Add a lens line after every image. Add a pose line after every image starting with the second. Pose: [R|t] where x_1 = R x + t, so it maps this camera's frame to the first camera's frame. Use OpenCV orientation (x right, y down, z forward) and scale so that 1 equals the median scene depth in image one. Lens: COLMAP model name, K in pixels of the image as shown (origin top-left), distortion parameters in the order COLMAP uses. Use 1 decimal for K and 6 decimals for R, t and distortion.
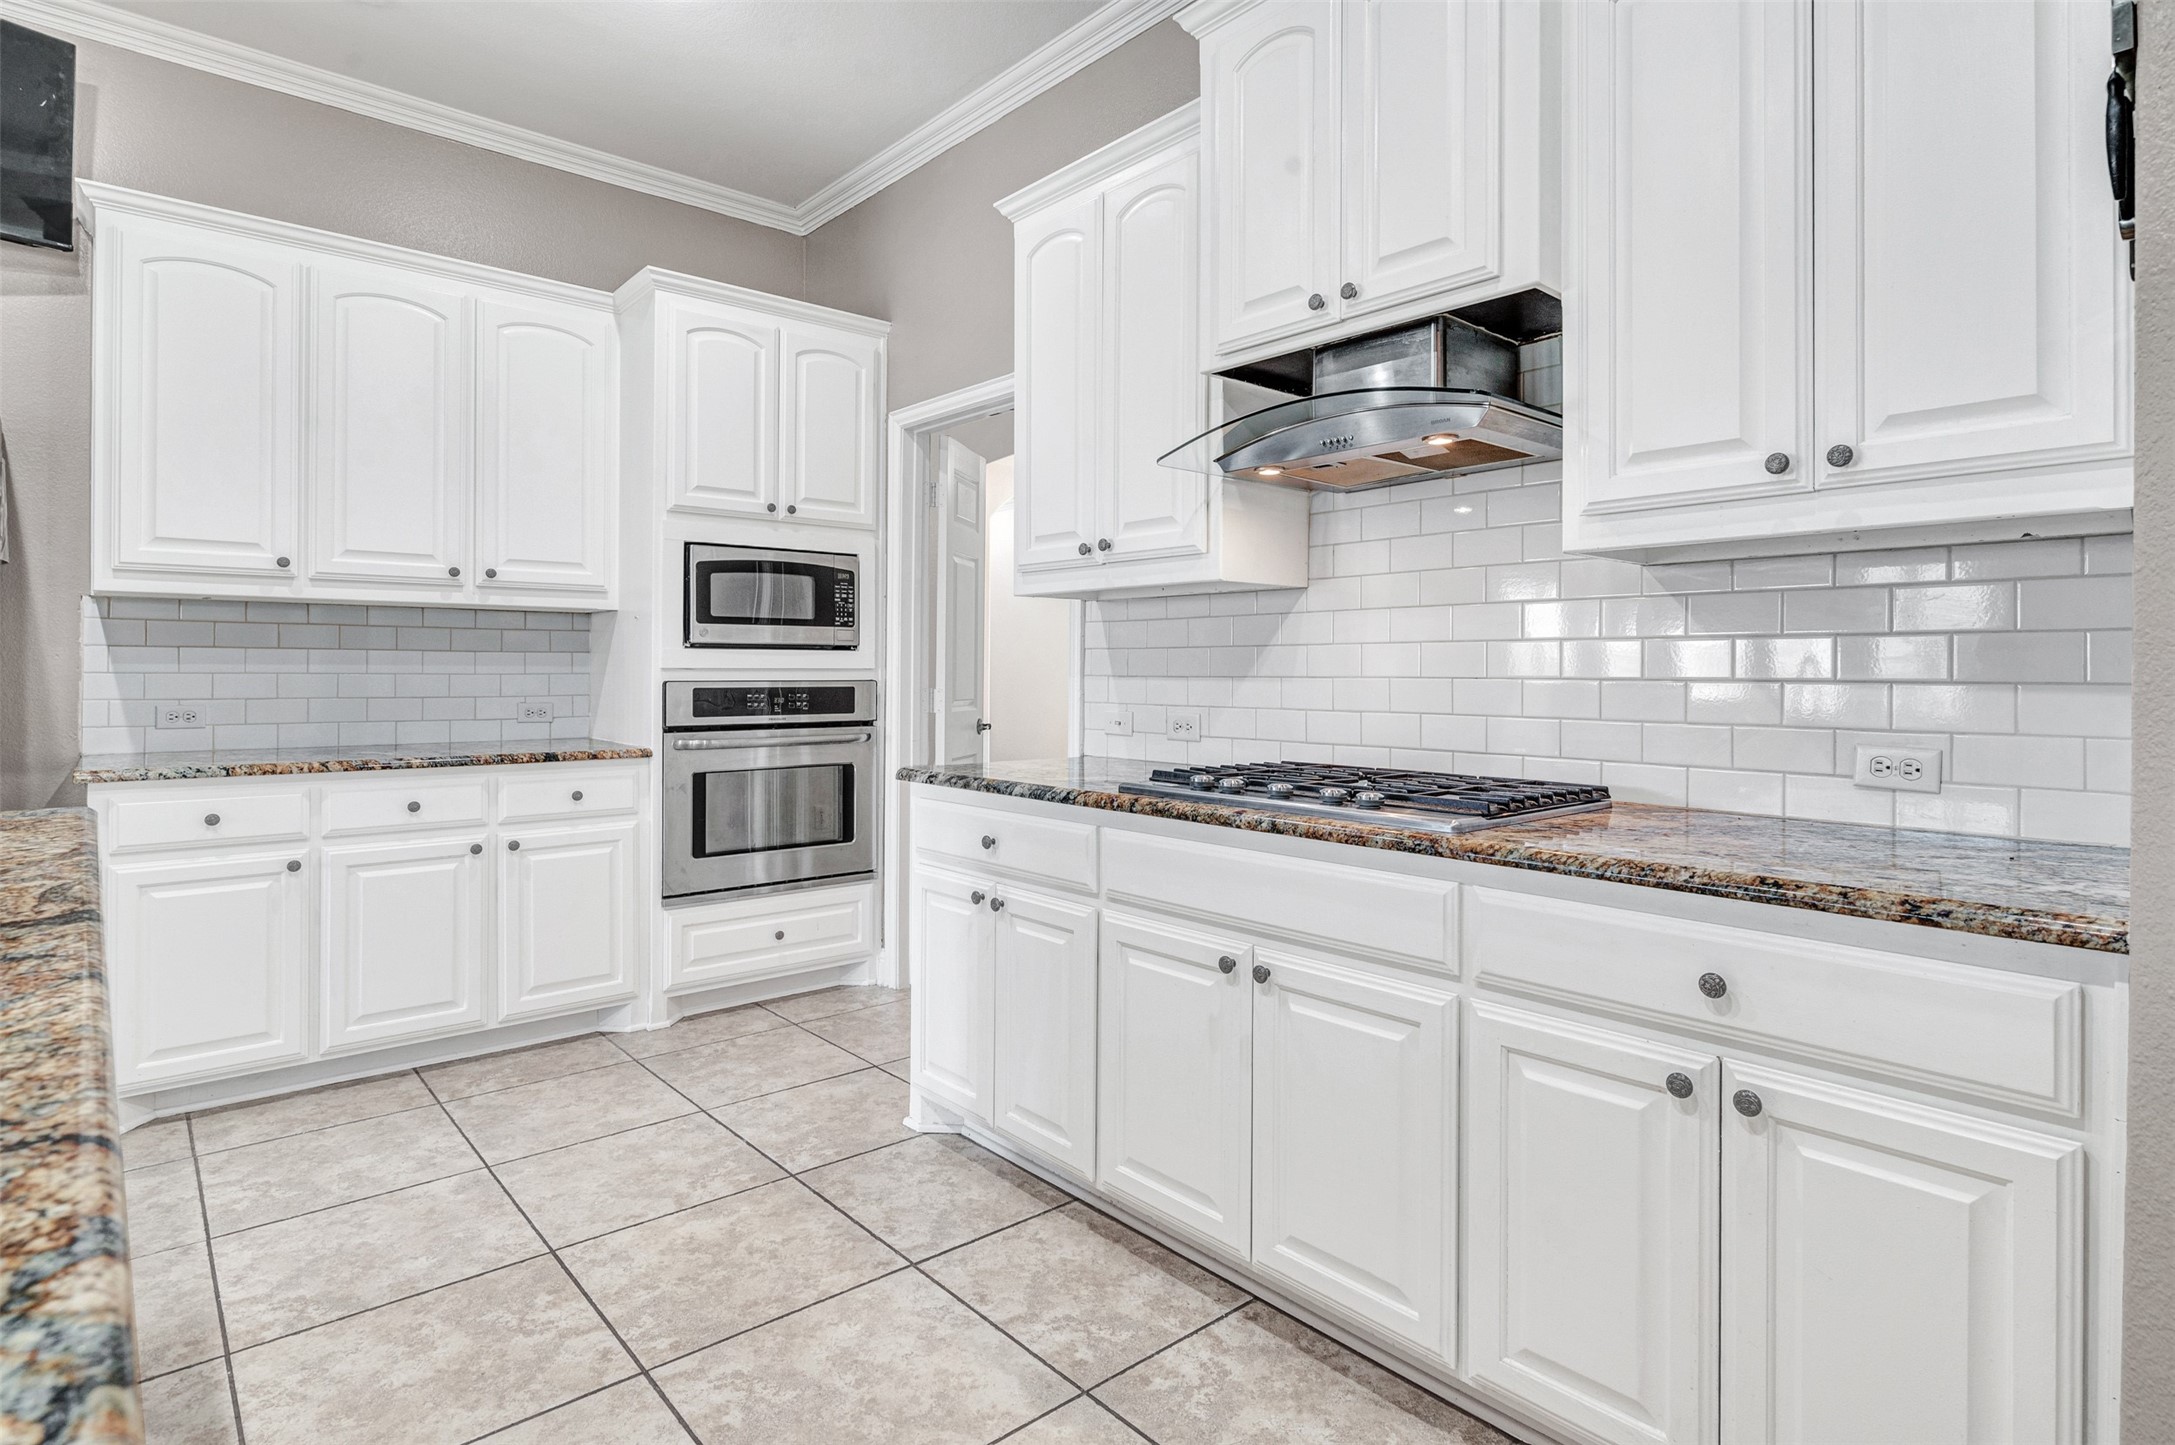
lens RADIAL K [[1113.0, 0, 1115.0], [0, 1113.0, 672.7], [0, 0, 1]] dist [-0.000407, -0.000852]
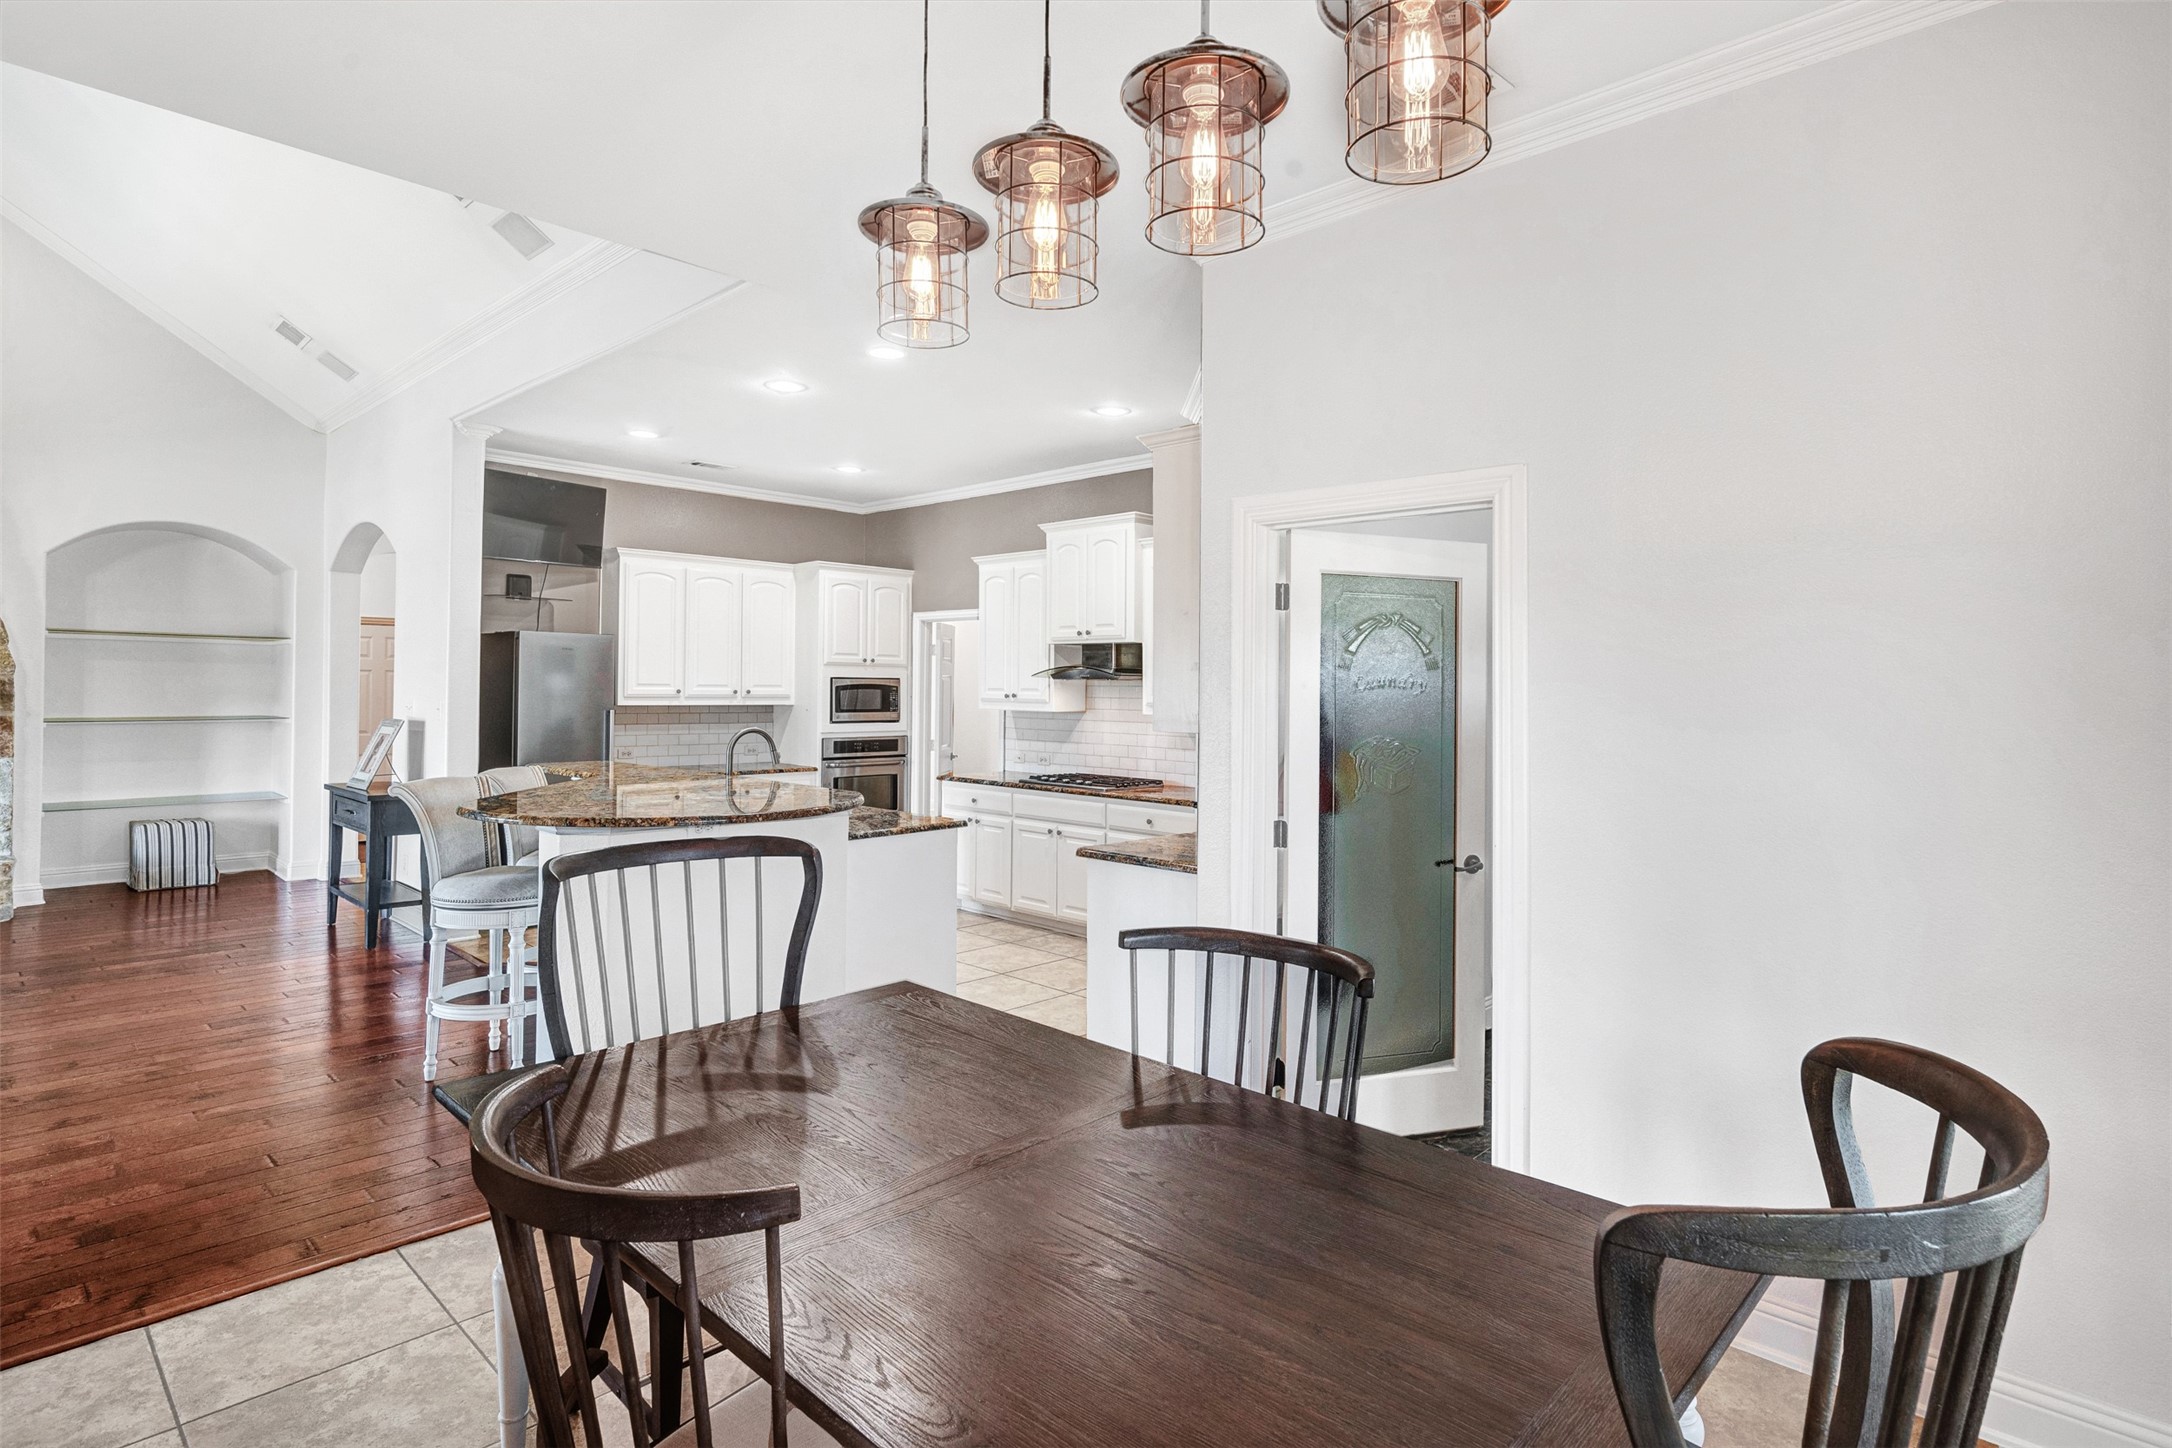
lens RADIAL K [[1111.4, 0, 1121.2], [0, 1111.4, 671.3], [0, 0, 1]] dist [-0.000407, -0.000852]
pose [[0.995406, 0.010452, 0.095177, -0.007897], [-0.009151, 0.999859, -0.014091, -0.122711], [-0.095311, 0.013155, 0.995361, -1.603932]]
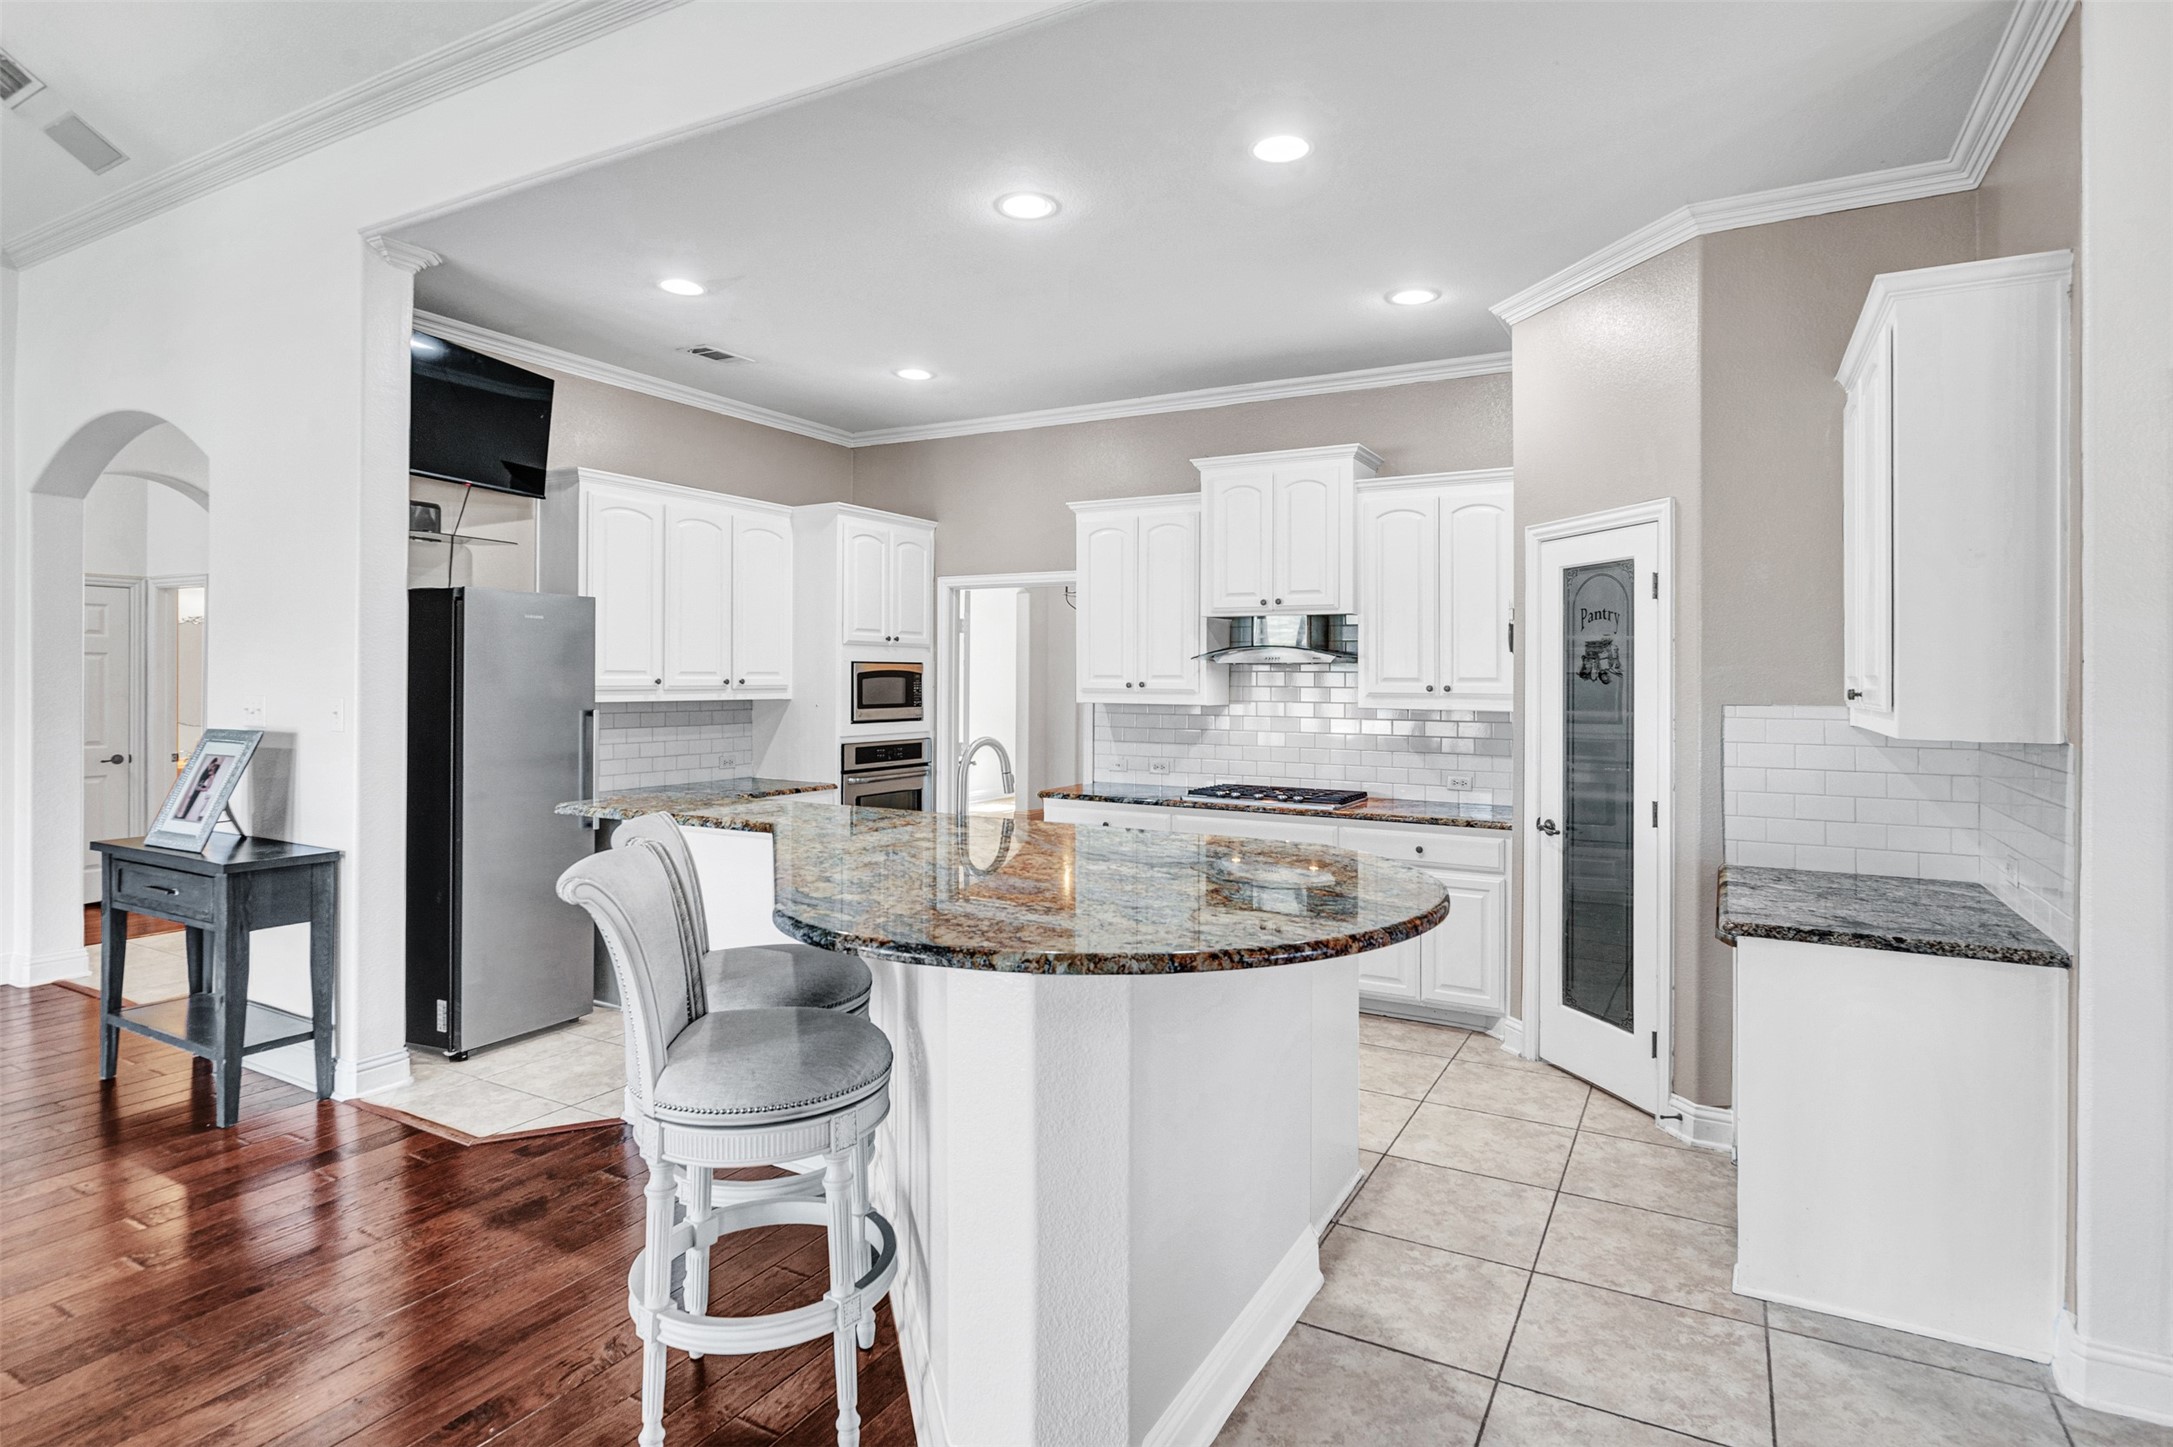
lens RADIAL K [[1111.9, 0, 1113.7], [0, 1111.9, 671.3], [0, 0, 1]] dist [-0.000407, -0.000852]
pose [[0.940582, 0.006239, 0.339510, -0.695029], [-0.004824, 0.999976, -0.005011, -0.114241], [-0.339533, 0.003076, 0.940589, -0.875752]]
